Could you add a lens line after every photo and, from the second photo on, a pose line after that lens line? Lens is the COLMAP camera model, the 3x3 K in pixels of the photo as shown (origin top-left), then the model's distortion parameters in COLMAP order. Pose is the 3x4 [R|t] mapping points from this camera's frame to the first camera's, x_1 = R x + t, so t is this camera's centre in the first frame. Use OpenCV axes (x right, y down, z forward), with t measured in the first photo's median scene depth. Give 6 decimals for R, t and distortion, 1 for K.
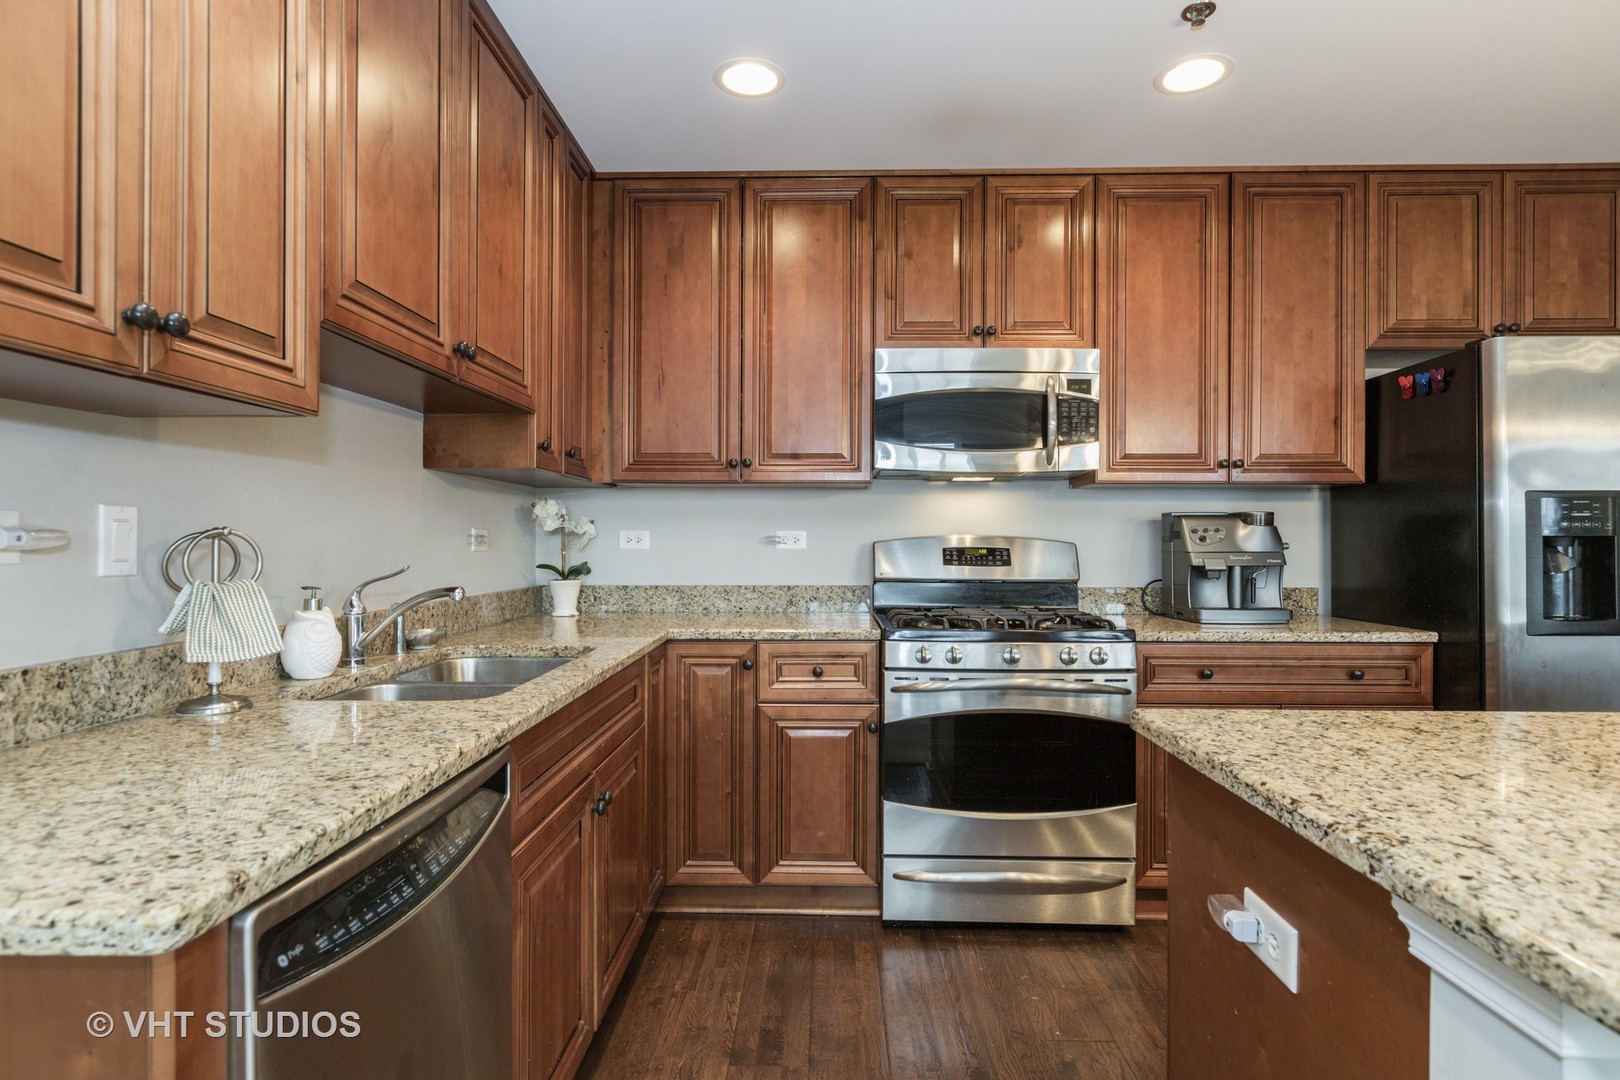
lens RADIAL K [[849.8, 0, 811.6], [0, 849.8, 545.3], [0, 0, 1]] dist [0.013015, 0.000707]
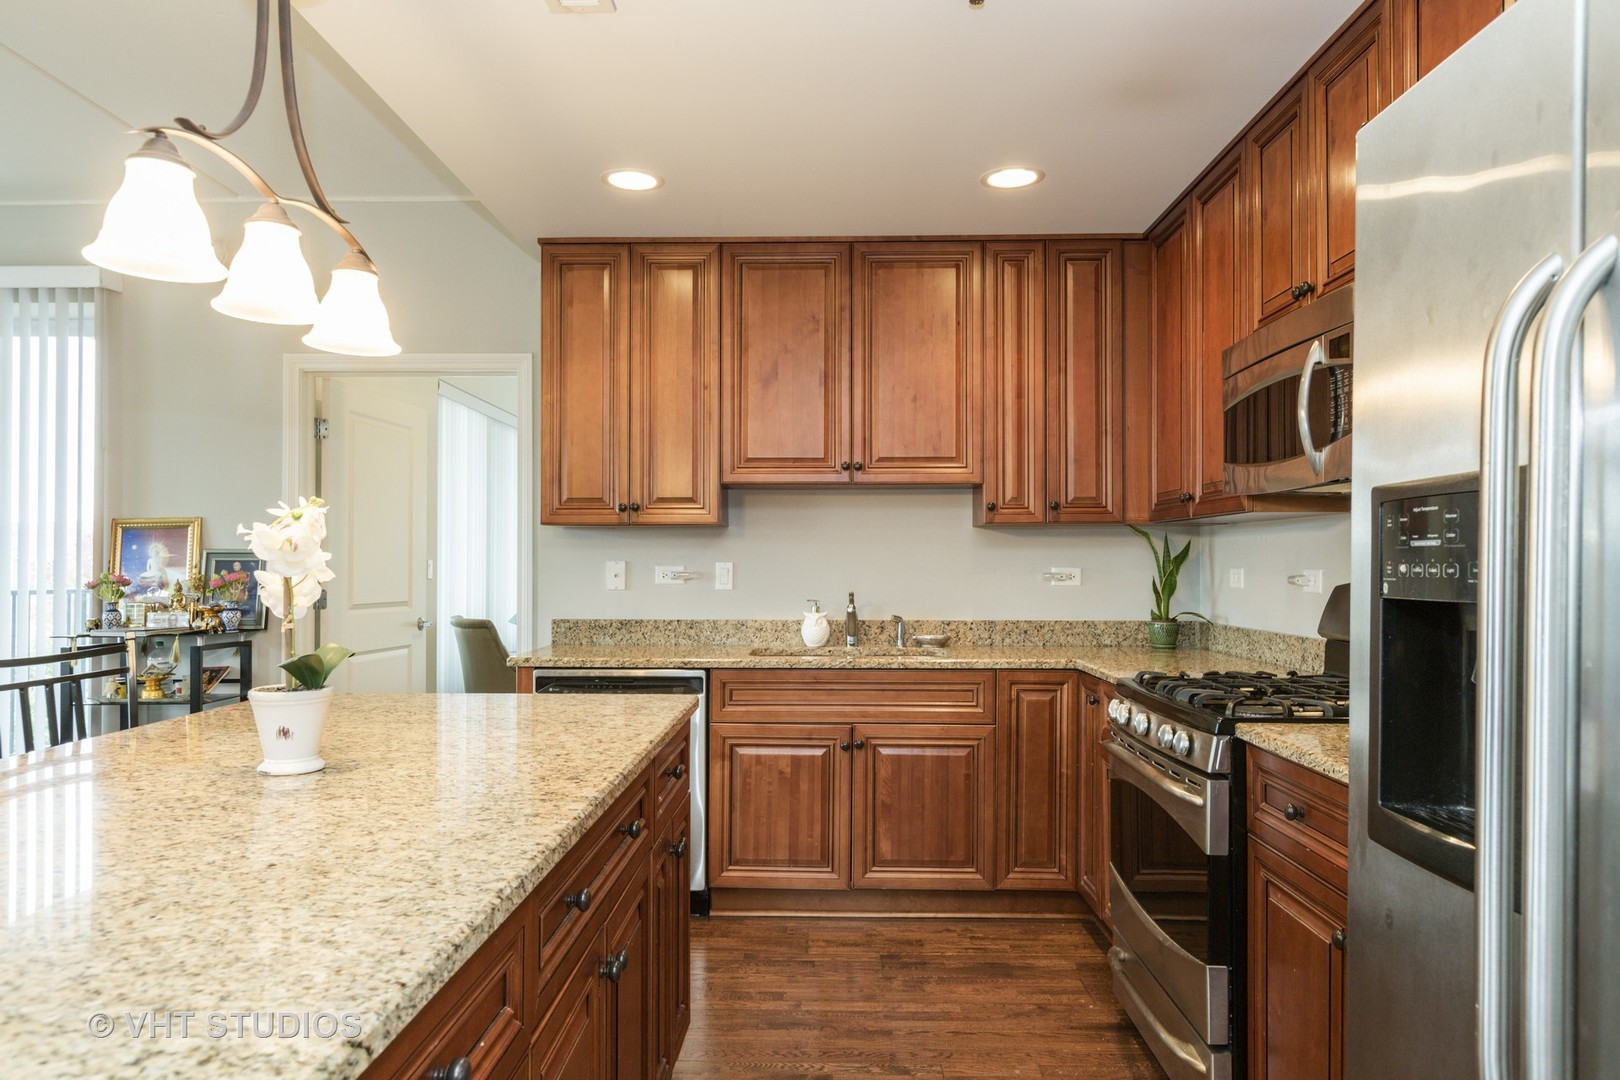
lens RADIAL K [[1071.1, 0, 799.7], [0, 1071.1, 545.3], [0, 0, 1]] dist [0.057347, 0.000816]
pose [[-0.018013, -0.017515, -0.999684, 1.117692], [-0.008333, 0.999814, -0.017367, -0.020203], [0.999803, 0.008018, -0.018155, 0.602589]]
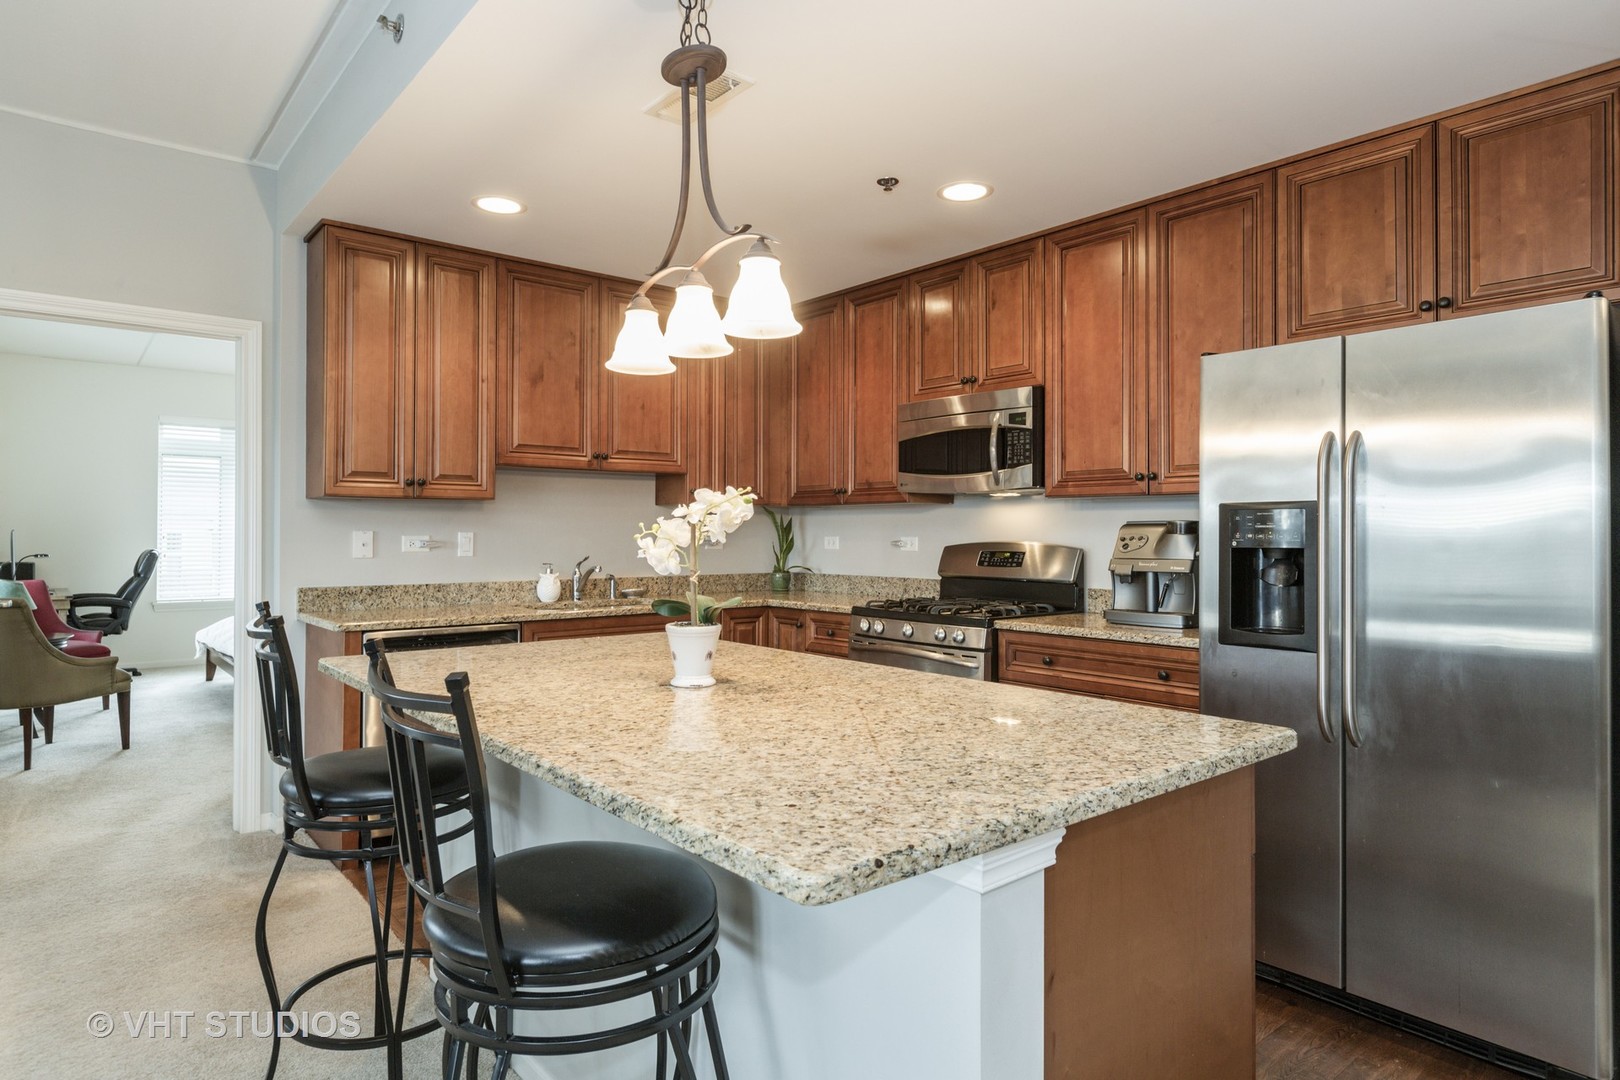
lens RADIAL K [[942.1, 0, 807.9], [0, 942.1, 533.8], [0, 0, 1]] dist [0.003621, 0.000366]
pose [[0.648498, -0.000399, -0.761217, 1.117026], [-0.006052, 0.999966, -0.005680, -0.014138], [0.761193, 0.008291, 0.648473, -0.089240]]
